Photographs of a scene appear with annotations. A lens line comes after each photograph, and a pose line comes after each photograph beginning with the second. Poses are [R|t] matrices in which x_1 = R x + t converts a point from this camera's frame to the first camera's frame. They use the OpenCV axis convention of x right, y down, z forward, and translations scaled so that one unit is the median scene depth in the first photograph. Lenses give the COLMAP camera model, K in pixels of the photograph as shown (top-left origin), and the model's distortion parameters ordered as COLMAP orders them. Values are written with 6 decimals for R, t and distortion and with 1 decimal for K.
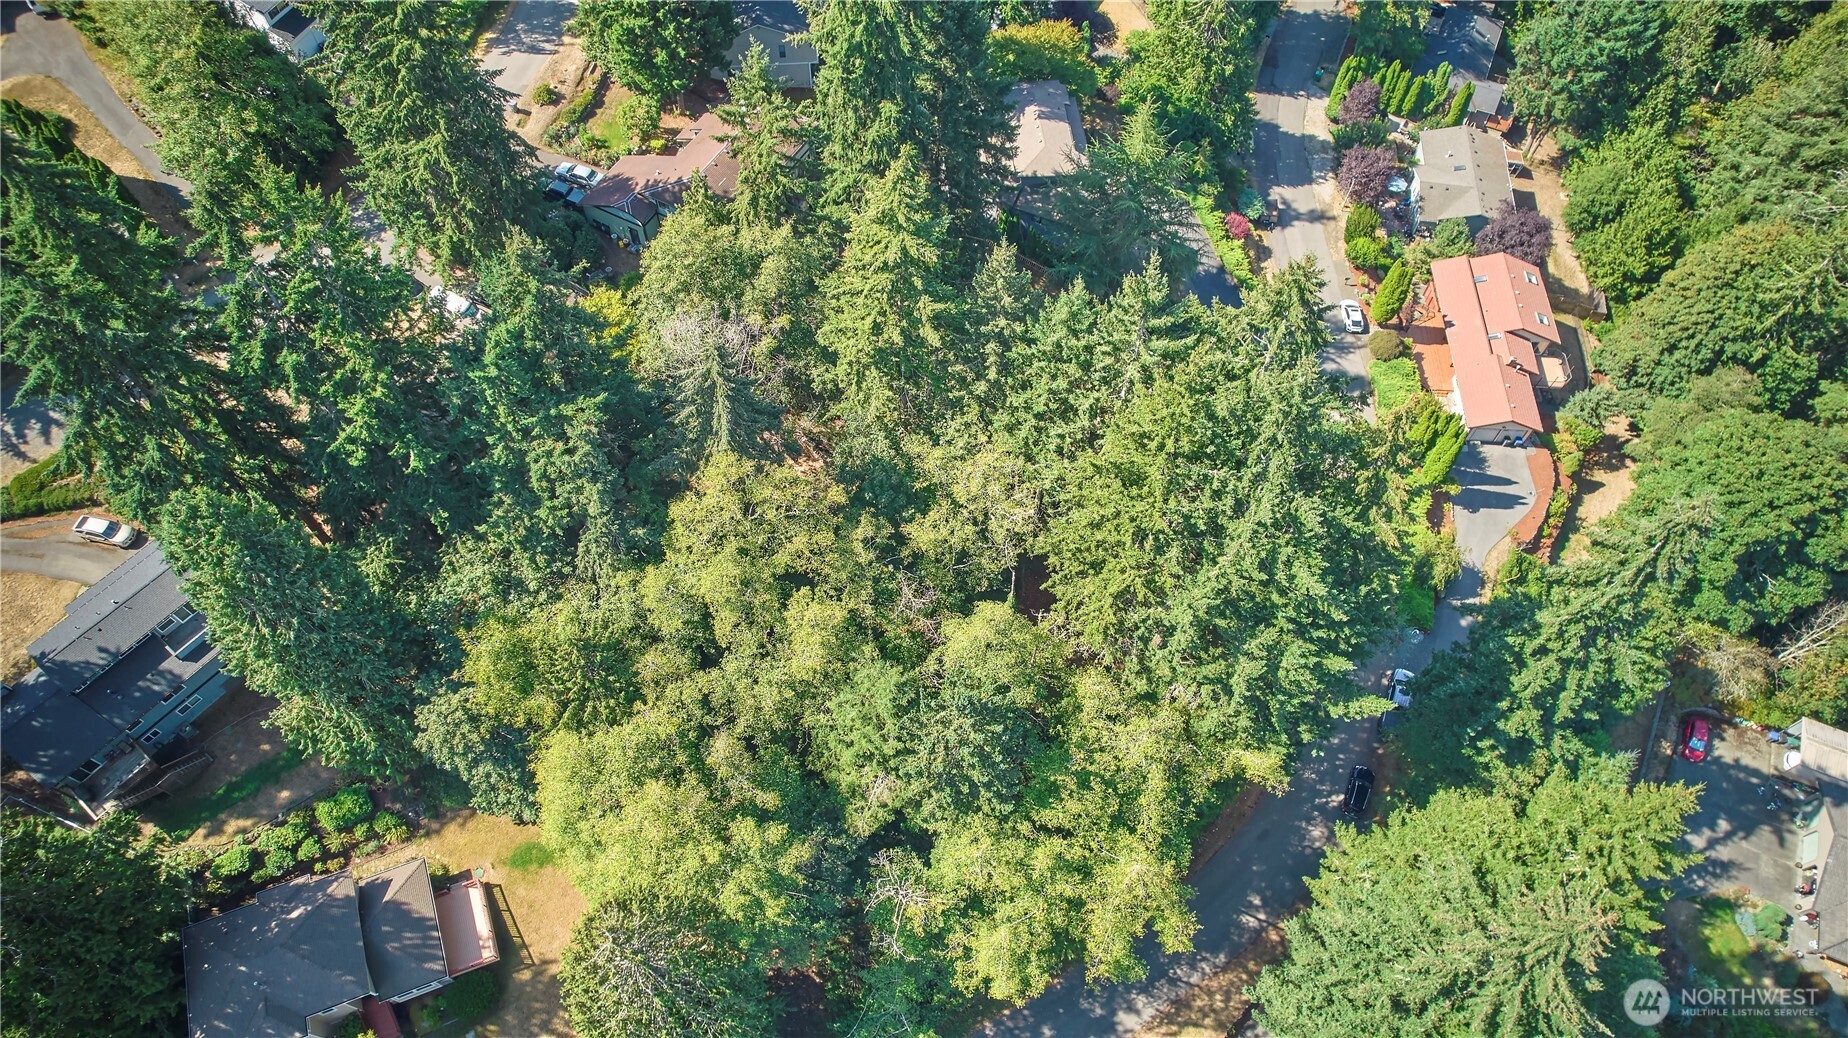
lens RADIAL K [[1187.6, 0, 930.5], [0, 1187.6, 526.7], [0, 0, 1]] dist [-0.031795, 0.016956]
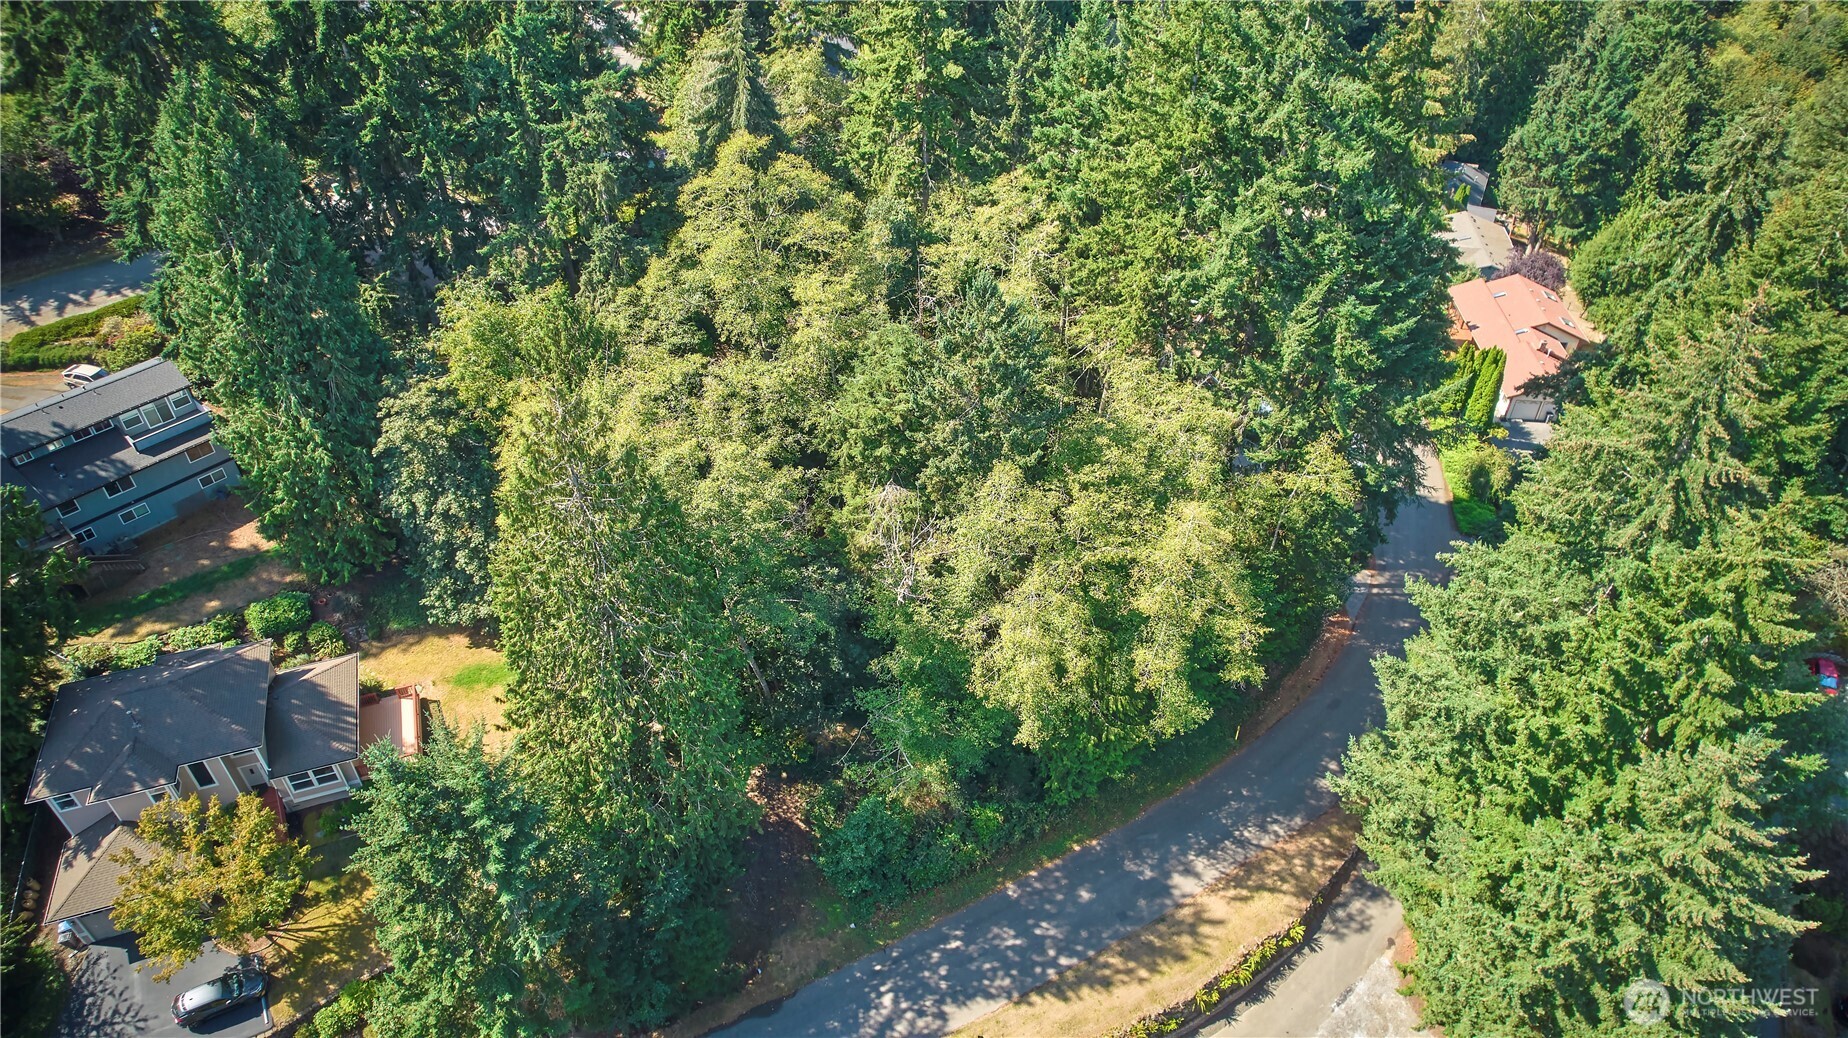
lens RADIAL K [[1187.6, 0, 929.1], [0, 1187.6, 523.3], [0, 0, 1]] dist [-0.031795, 0.016956]
pose [[0.999620, 0.016090, -0.022371, 0.007076], [-0.022820, 0.938417, -0.344751, 0.468744], [0.015446, 0.345131, 0.938428, 0.160331]]
